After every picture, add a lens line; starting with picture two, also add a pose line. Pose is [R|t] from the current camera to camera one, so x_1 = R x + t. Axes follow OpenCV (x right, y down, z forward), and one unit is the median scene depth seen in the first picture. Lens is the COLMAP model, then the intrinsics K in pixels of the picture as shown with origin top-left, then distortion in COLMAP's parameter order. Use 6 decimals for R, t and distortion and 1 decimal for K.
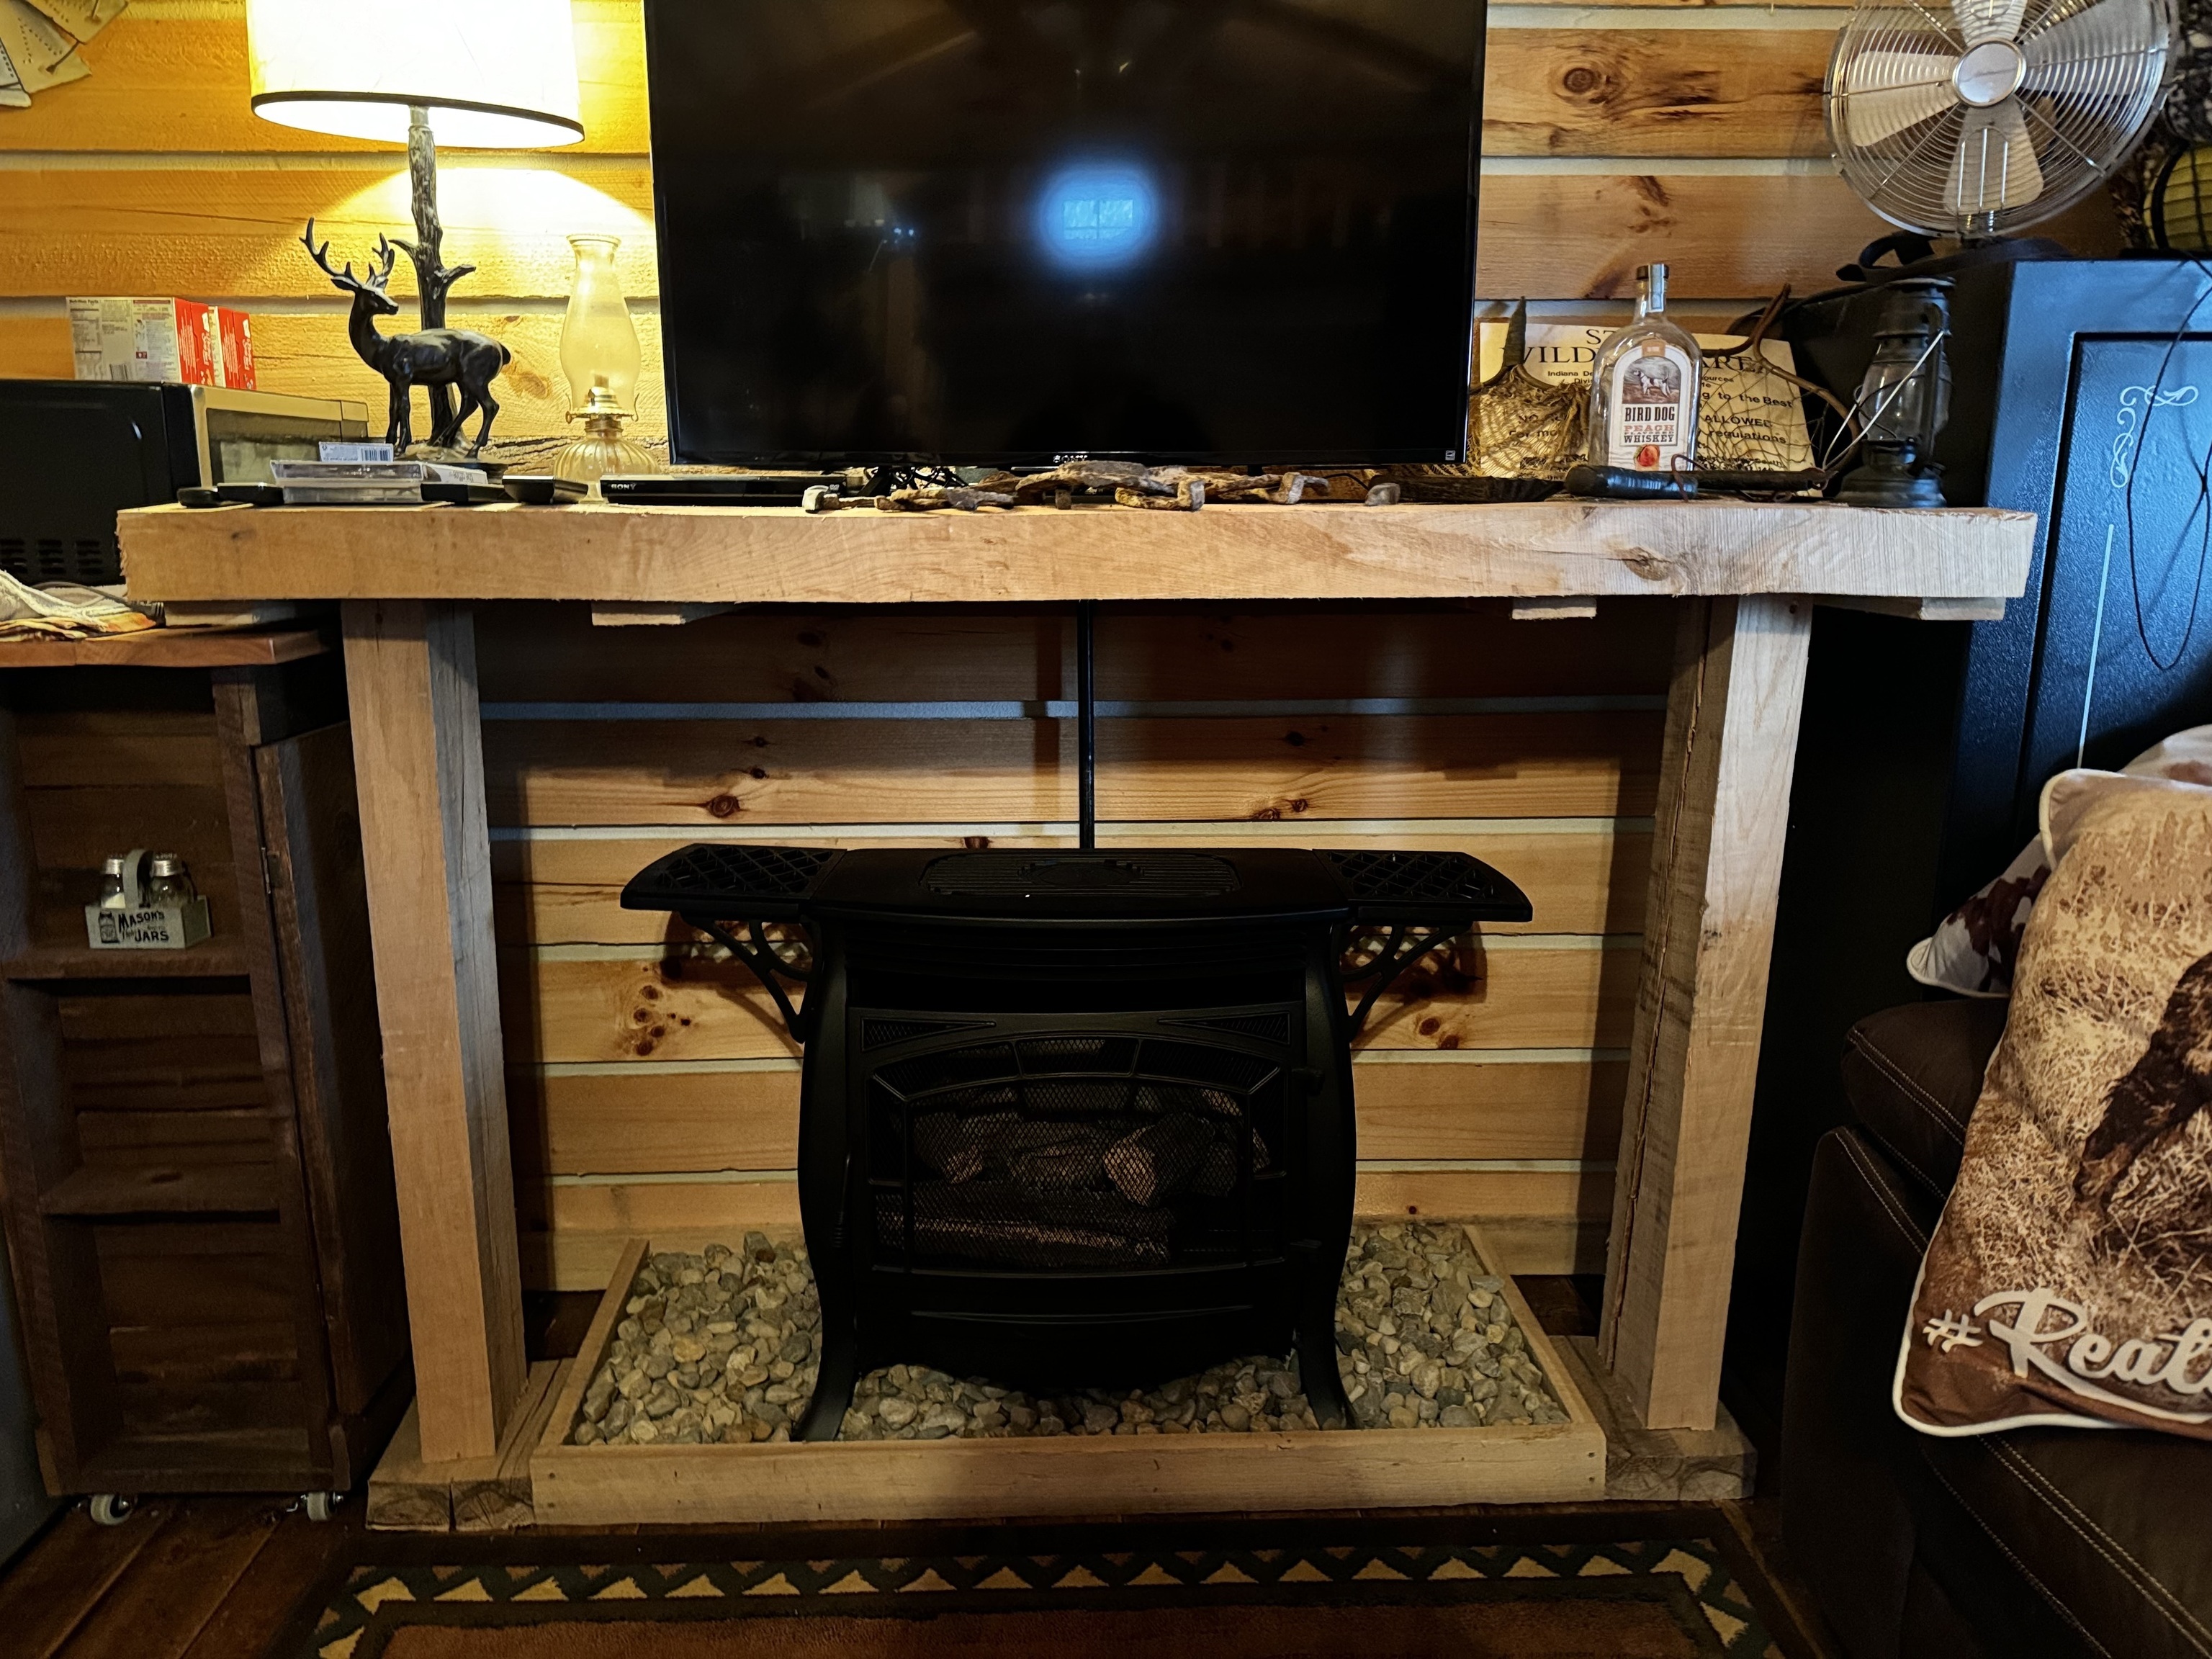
lens RADIAL K [[1550.9, 0, 1106.0], [0, 1550.9, 829.5], [0, 0, 1]] dist [0.080687, -0.107432]
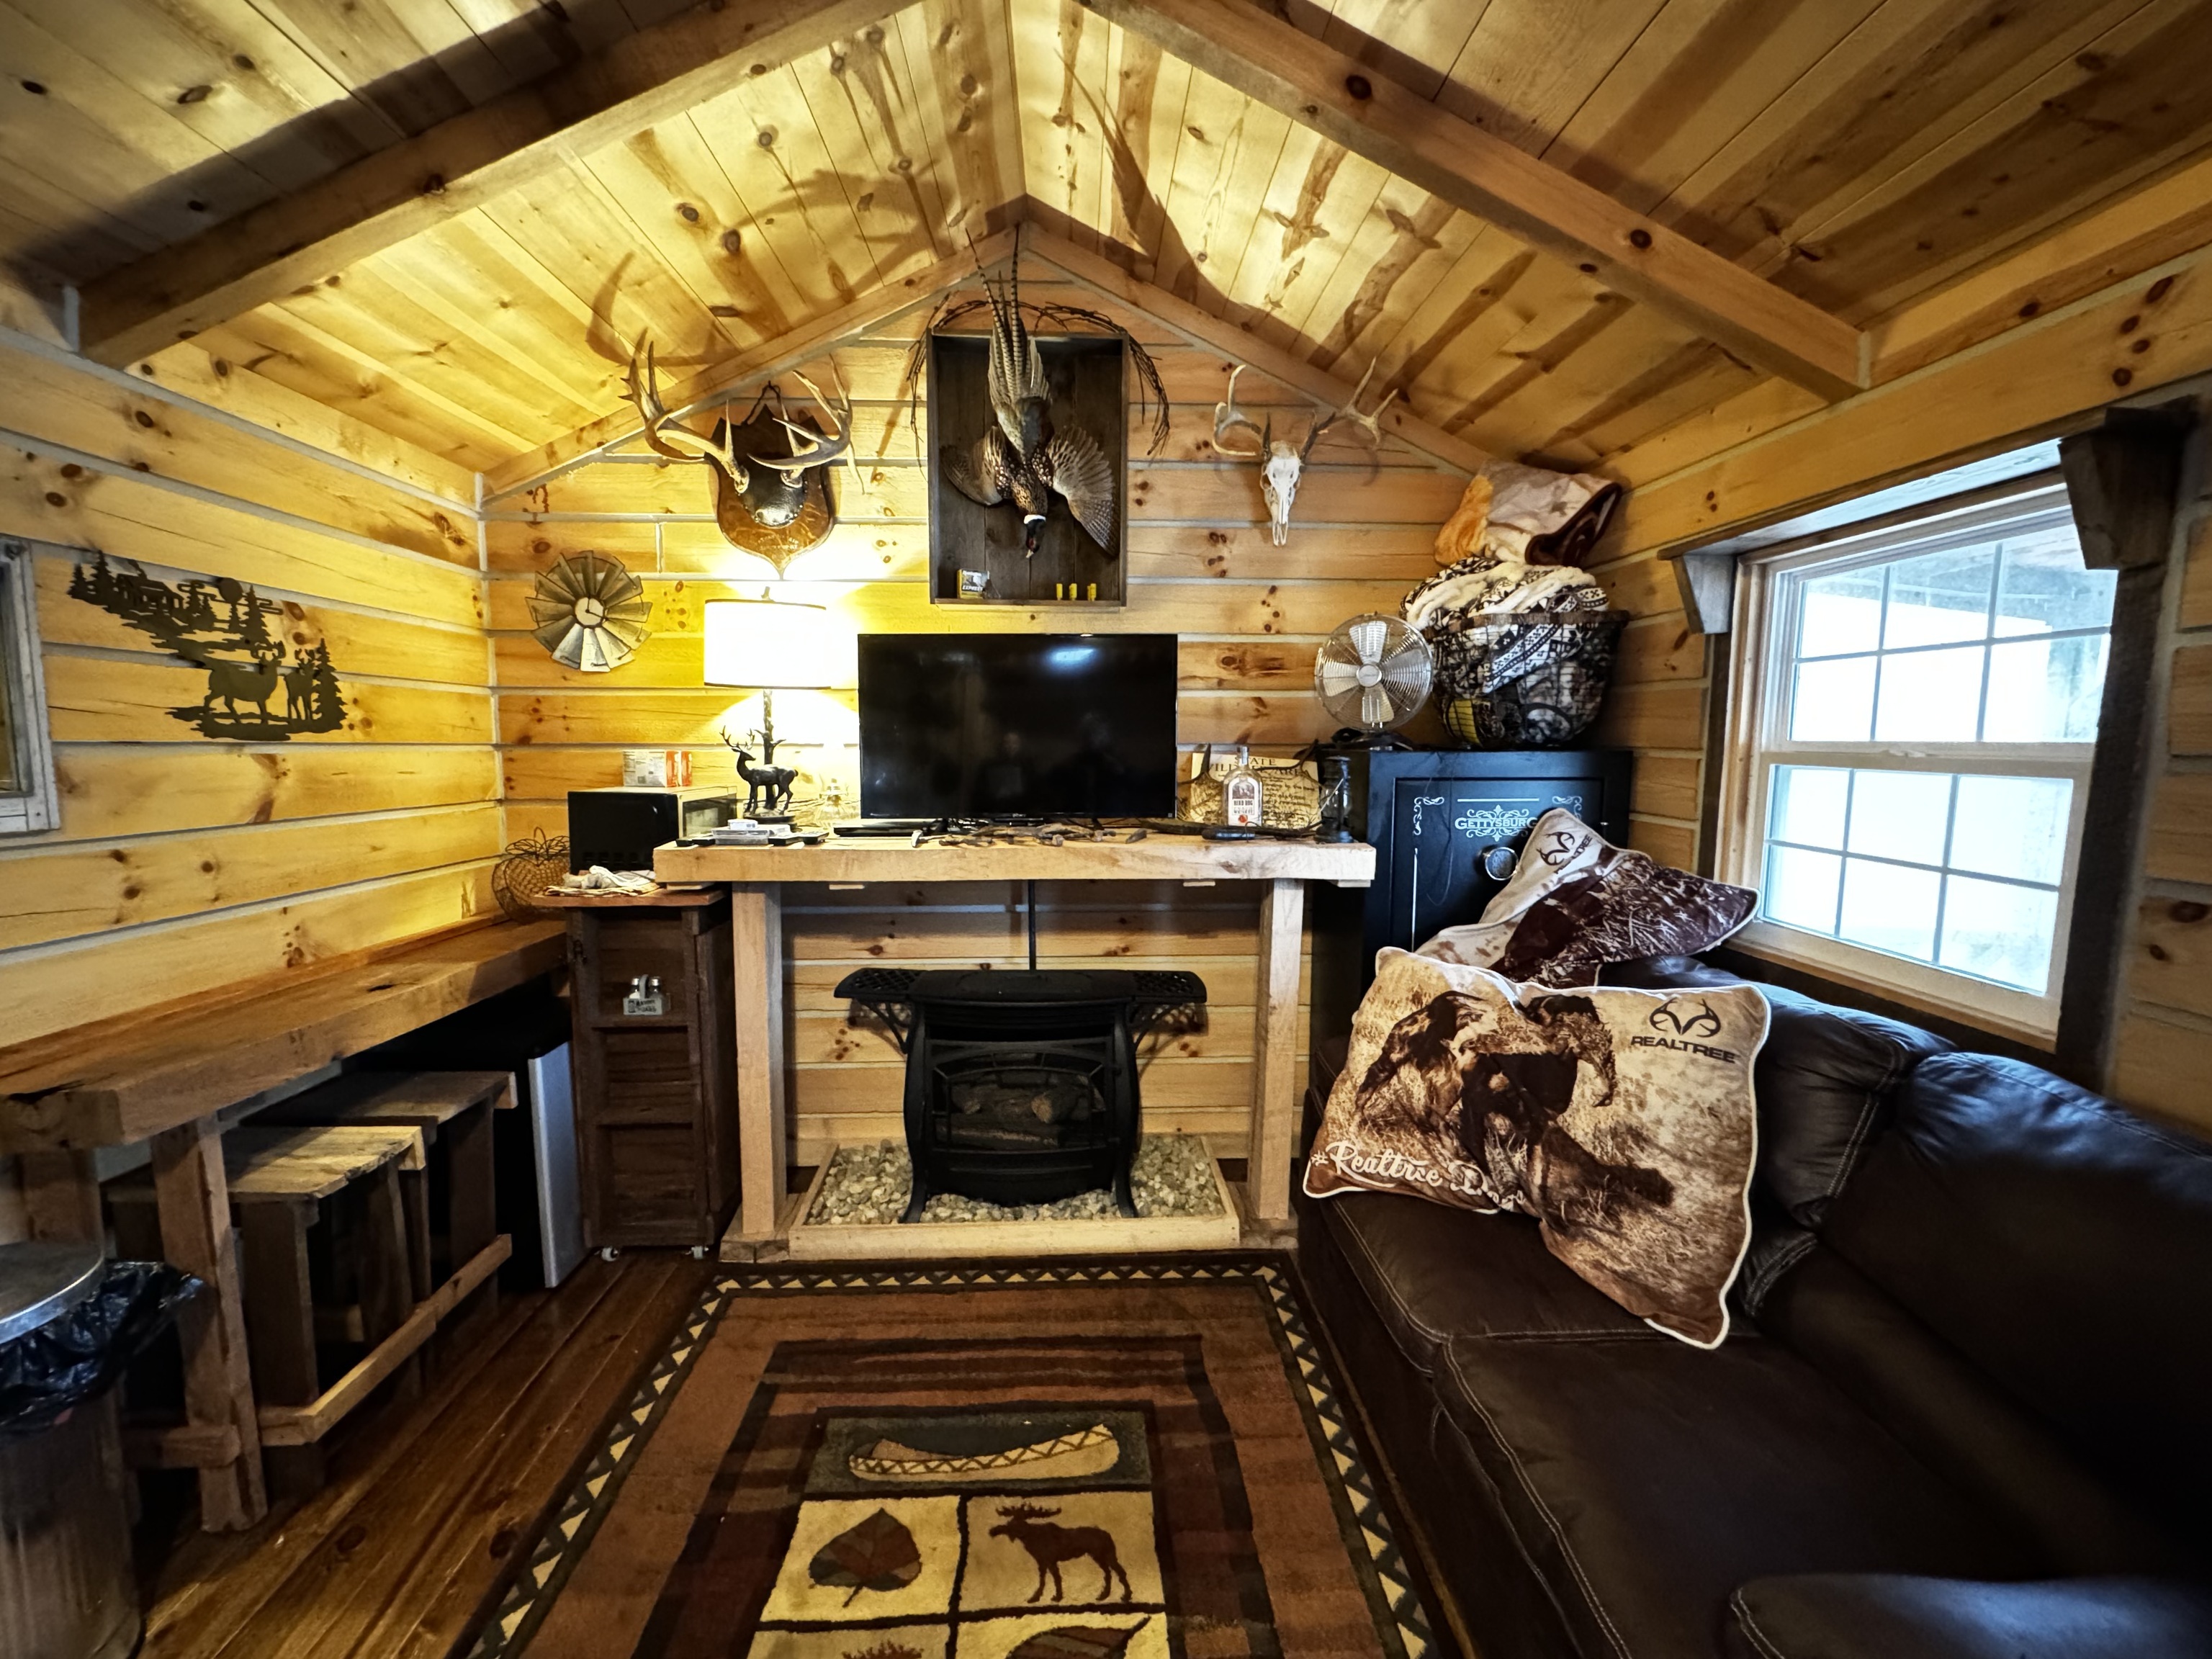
lens RADIAL K [[882.4, 0, 1102.6], [0, 882.4, 829.2], [0, 0, 1]] dist [-0.000714, -0.000274]
pose [[0.999954, 0.001018, 0.009558, 0.094563], [0.000104, 0.993166, -0.116711, -0.048788], [-0.009612, 0.116707, 0.993120, -0.398512]]
